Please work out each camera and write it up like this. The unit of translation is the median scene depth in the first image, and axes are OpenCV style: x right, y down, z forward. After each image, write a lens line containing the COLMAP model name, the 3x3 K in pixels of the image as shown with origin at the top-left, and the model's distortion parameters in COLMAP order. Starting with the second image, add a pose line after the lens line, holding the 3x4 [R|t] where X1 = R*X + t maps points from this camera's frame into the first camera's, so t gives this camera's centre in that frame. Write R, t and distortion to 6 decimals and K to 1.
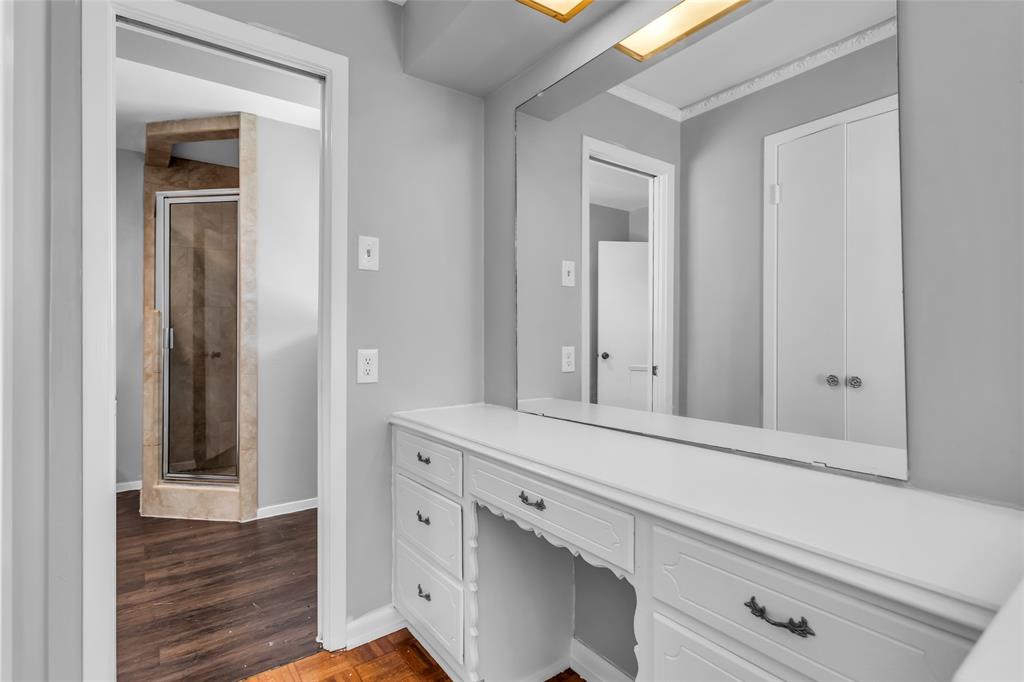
lens RADIAL K [[496.1, 0, 507.0], [0, 496.1, 344.2], [0, 0, 1]] dist [0.004033, 0.000244]
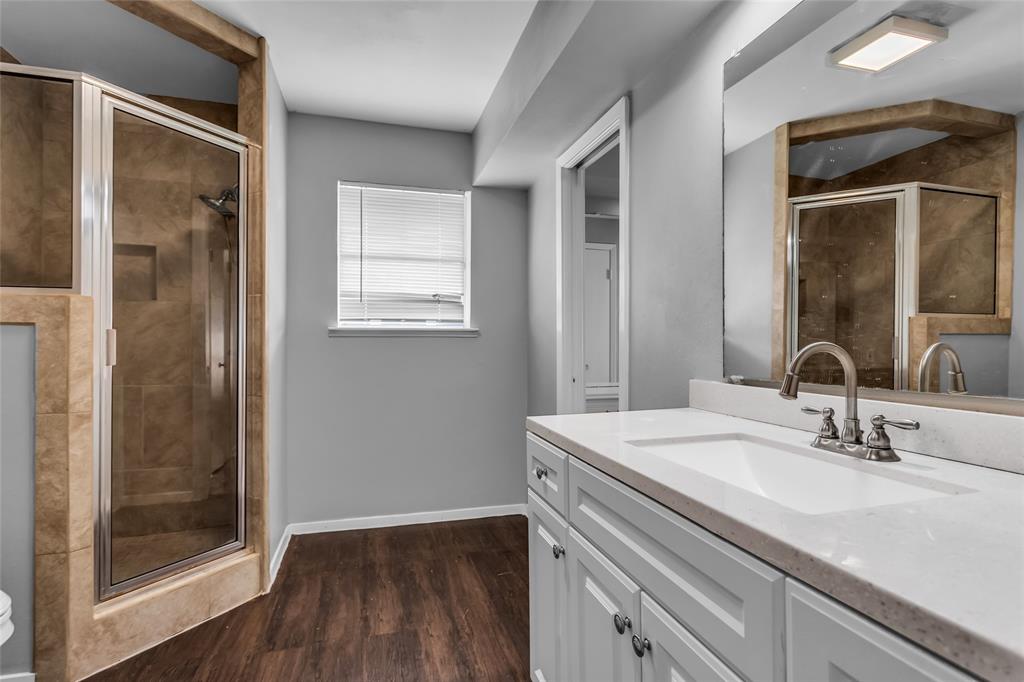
lens RADIAL K [[496.1, 0, 507.0], [0, 496.1, 344.2], [0, 0, 1]] dist [0.004033, 0.000244]
pose [[0.346134, 0.001044, 0.938185, -1.241584], [0.003939, 0.999989, -0.002566, -0.016838], [-0.938177, 0.004584, 0.346126, 0.440905]]
